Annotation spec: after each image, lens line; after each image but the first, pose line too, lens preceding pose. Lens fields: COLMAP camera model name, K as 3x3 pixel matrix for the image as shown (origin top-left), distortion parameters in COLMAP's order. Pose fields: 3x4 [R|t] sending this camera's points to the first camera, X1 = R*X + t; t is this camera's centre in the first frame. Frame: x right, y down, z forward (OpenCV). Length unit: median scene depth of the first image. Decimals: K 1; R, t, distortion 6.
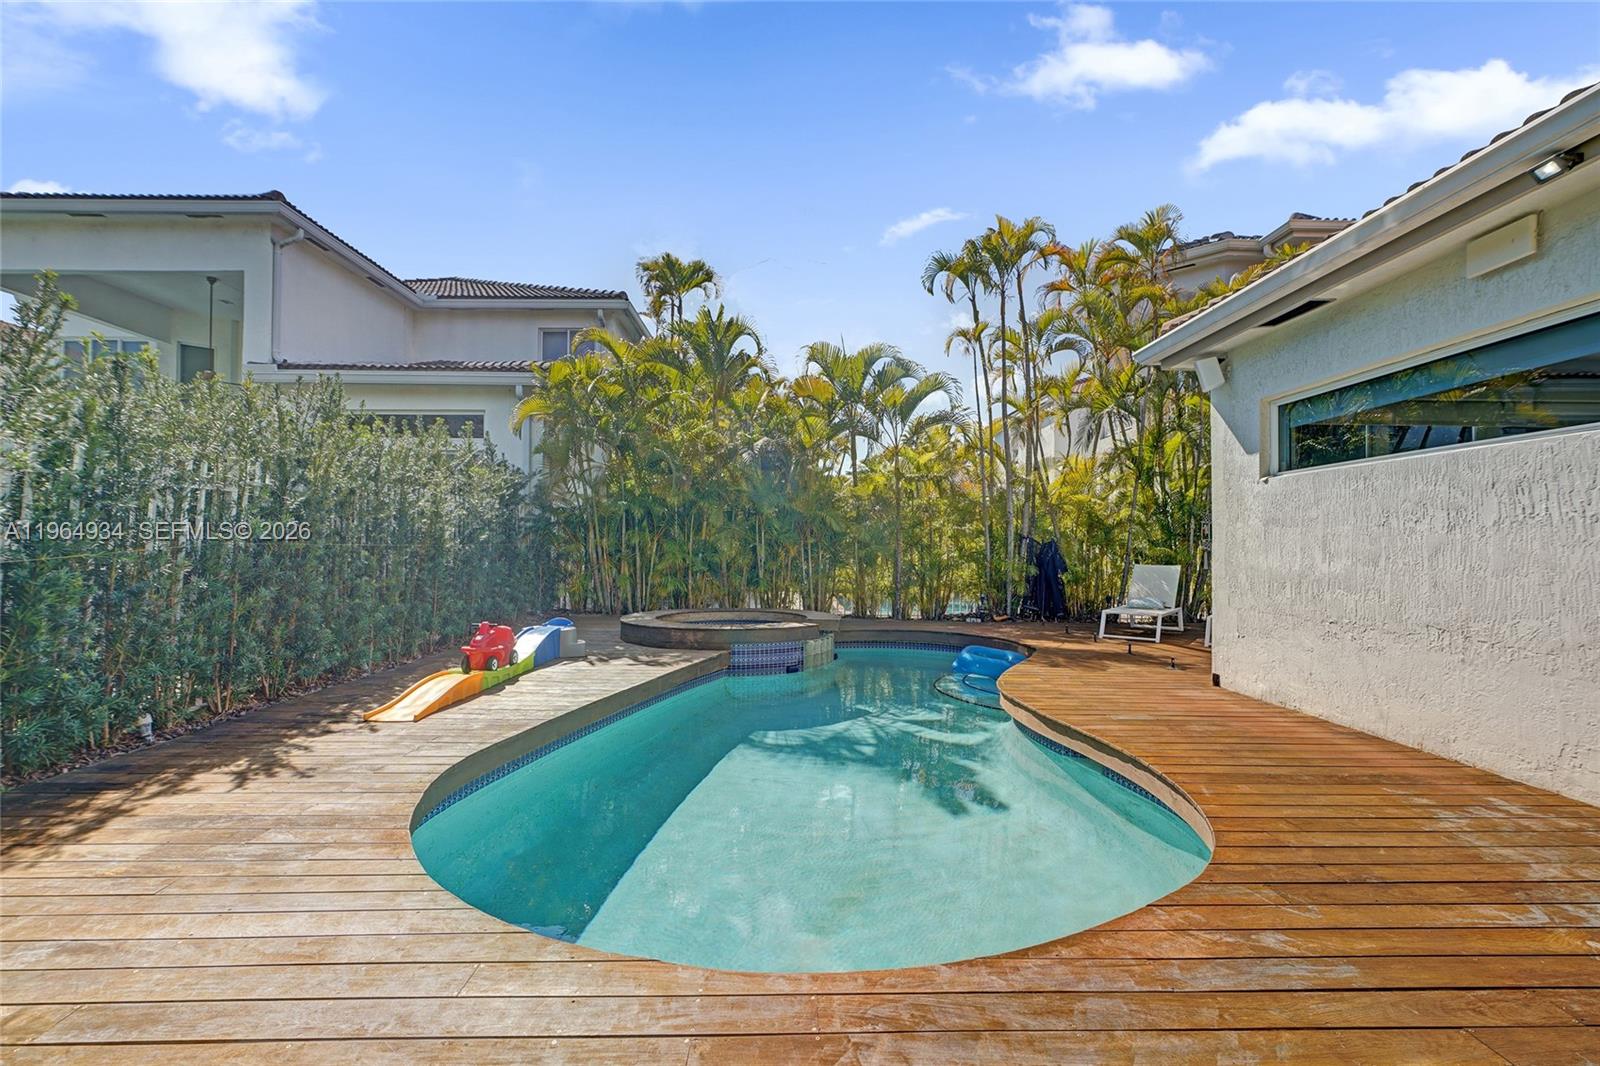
lens RADIAL K [[716.7, 0, 800.0], [0, 716.7, 533.0], [0, 0, 1]] dist [-0.001822, 0.000858]
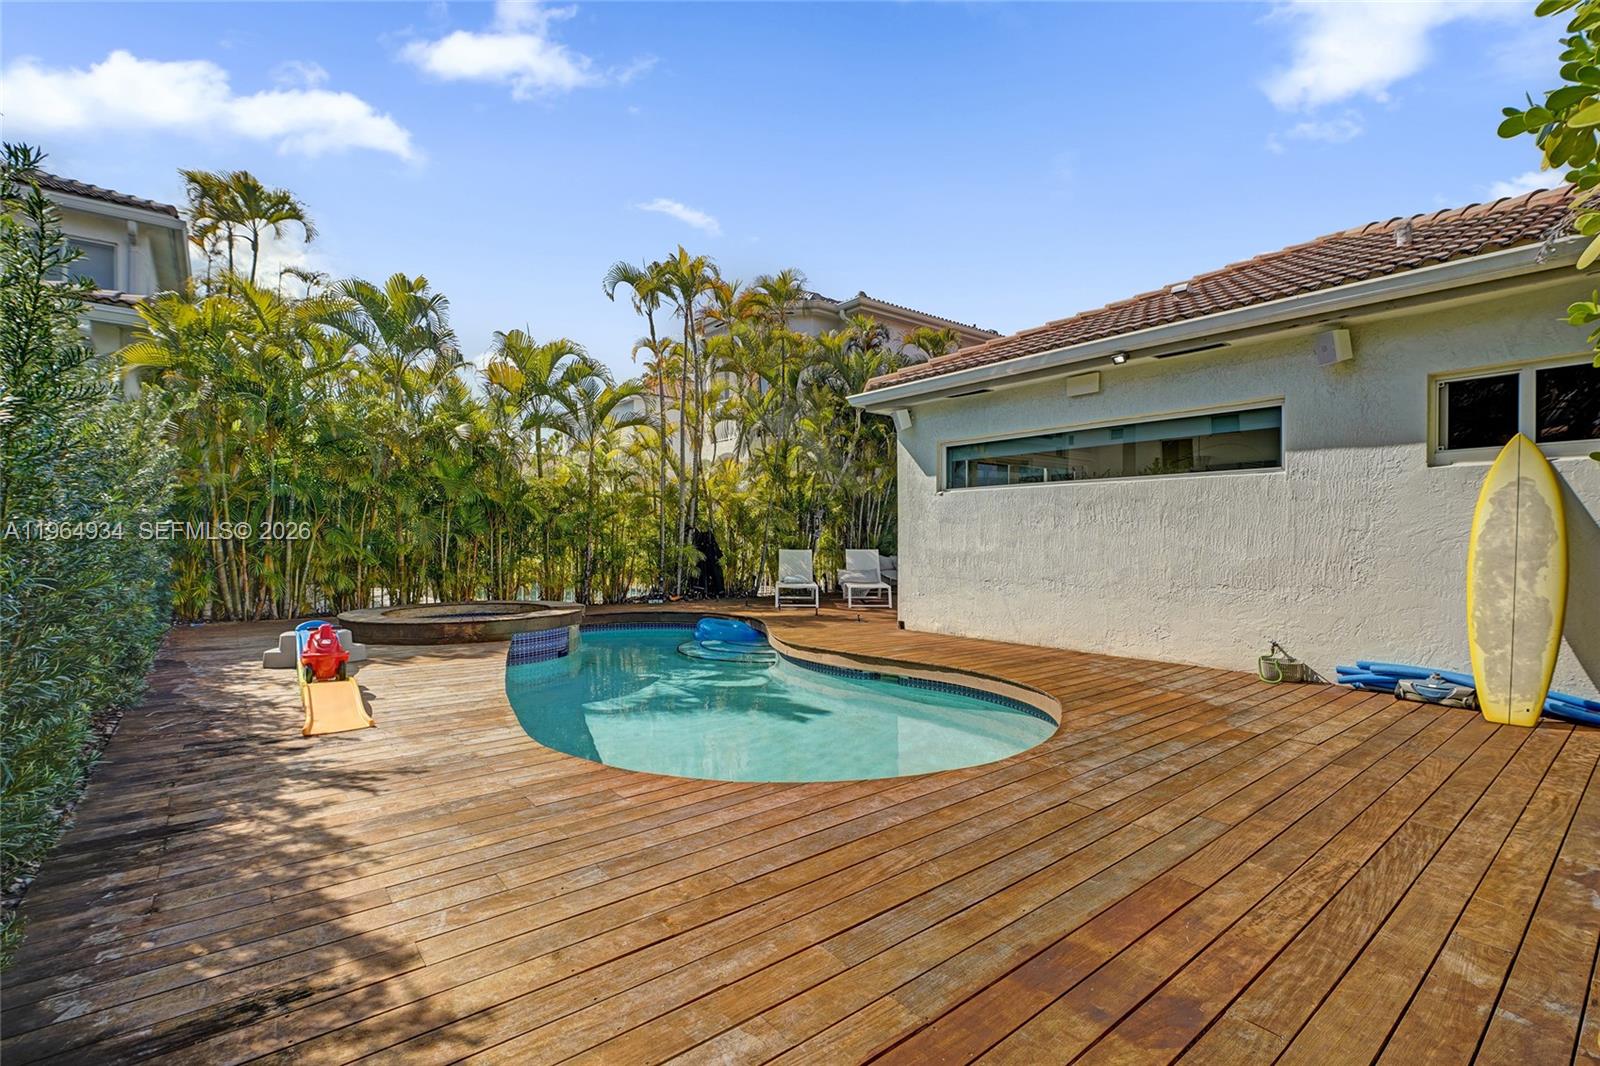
lens RADIAL K [[716.7, 0, 800.0], [0, 716.7, 533.0], [0, 0, 1]] dist [-0.001822, 0.000858]
pose [[0.796776, -0.003090, 0.604266, -0.262539], [-0.007269, 0.999866, 0.014698, -0.003984], [-0.604231, -0.016104, 0.796647, -0.033713]]
